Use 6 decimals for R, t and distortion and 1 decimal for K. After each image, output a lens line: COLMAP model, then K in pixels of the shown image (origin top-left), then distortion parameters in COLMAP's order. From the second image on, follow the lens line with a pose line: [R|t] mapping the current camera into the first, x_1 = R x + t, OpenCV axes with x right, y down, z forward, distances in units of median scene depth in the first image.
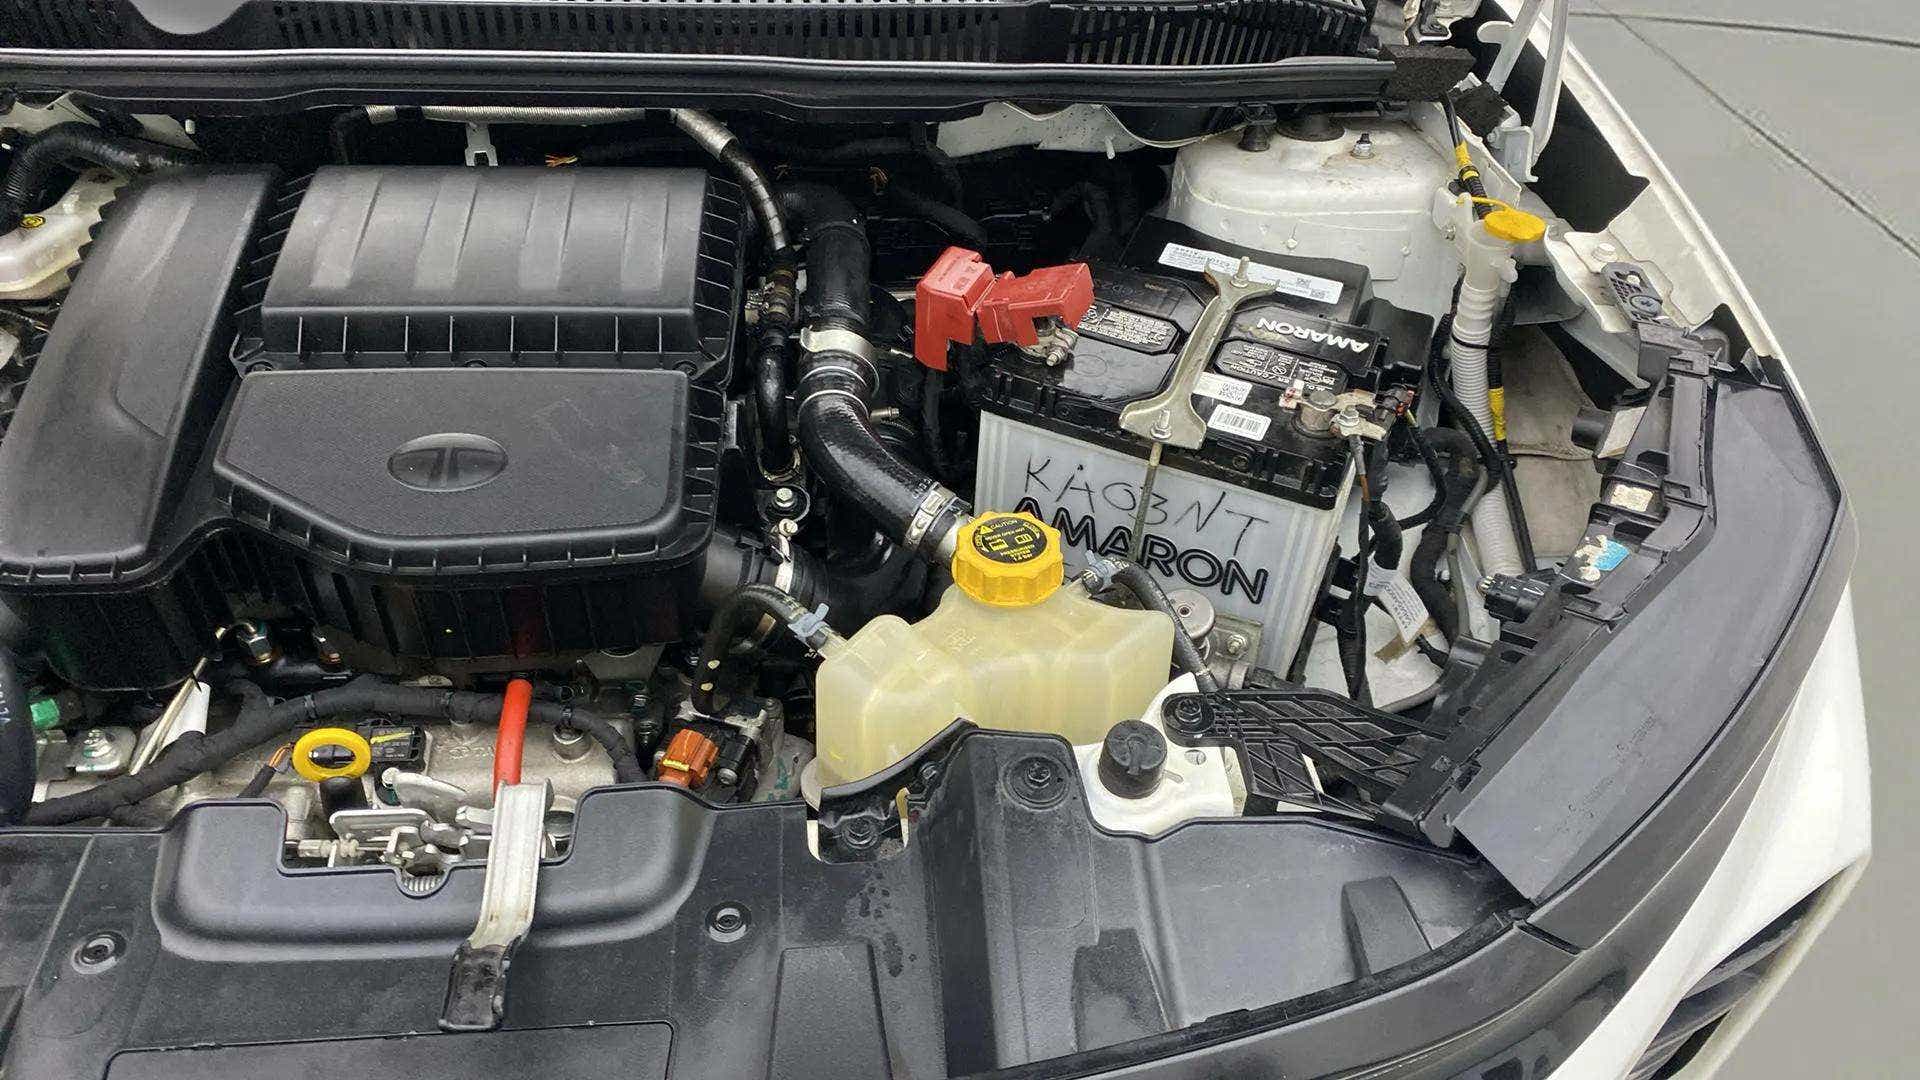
lens RADIAL K [[1475.7, 0, 960.0], [0, 1475.7, 540.0], [0, 0, 1]] dist [0.056946, -0.088225]
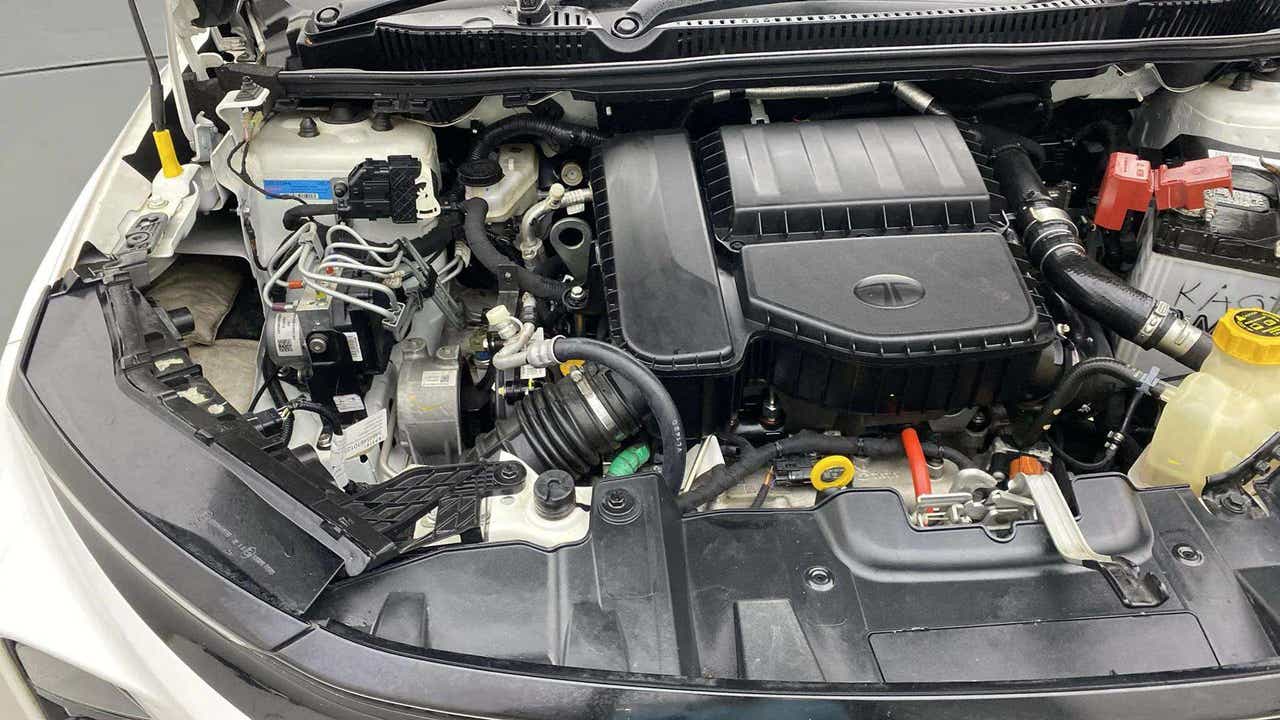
lens RADIAL K [[983.8, 0, 640.0], [0, 983.8, 360.0], [0, 0, 1]] dist [0.056946, -0.088225]
pose [[0.997044, -0.040947, -0.065007, -0.494334], [0.038086, 0.998276, -0.044651, 0.054250], [0.066724, 0.042043, 0.996885, -0.083758]]
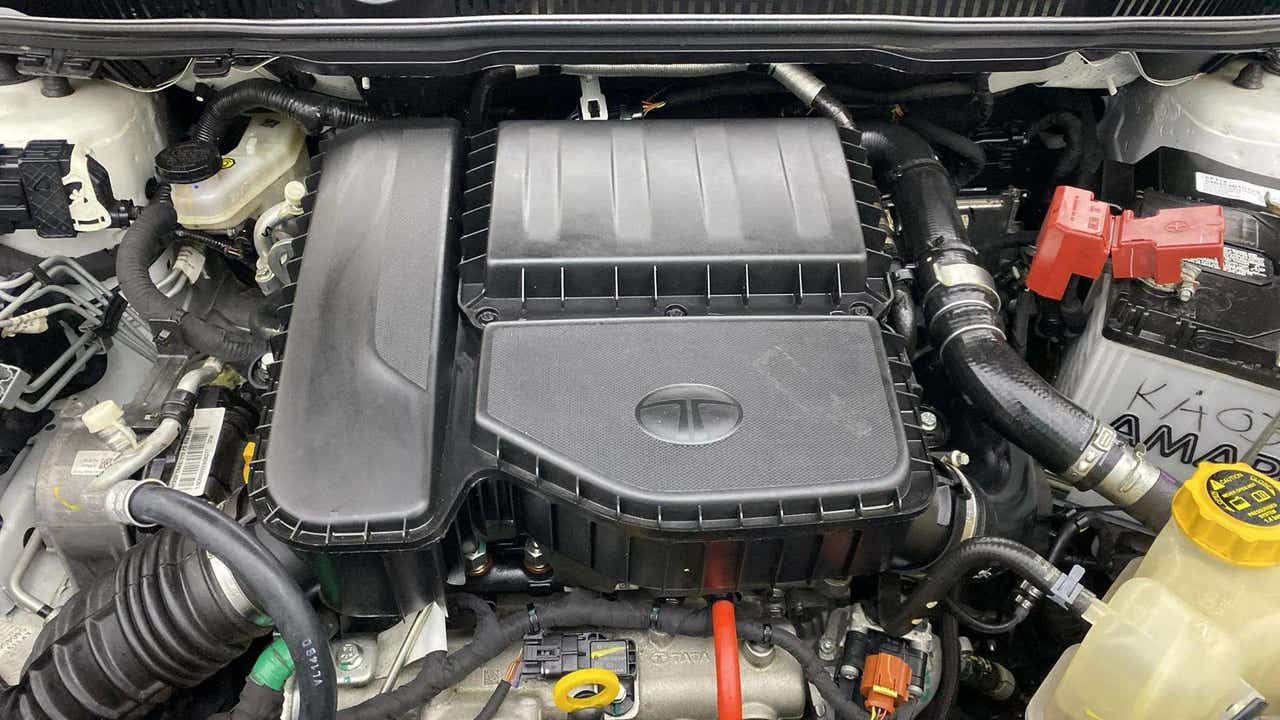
lens RADIAL K [[983.8, 0, 640.0], [0, 983.8, 360.0], [0, 0, 1]] dist [0.056946, -0.088225]
pose [[0.998750, 0.003394, -0.049873, -0.310330], [-0.001511, 0.999286, 0.037750, -0.106065], [0.049966, -0.037627, 0.998042, 0.266513]]
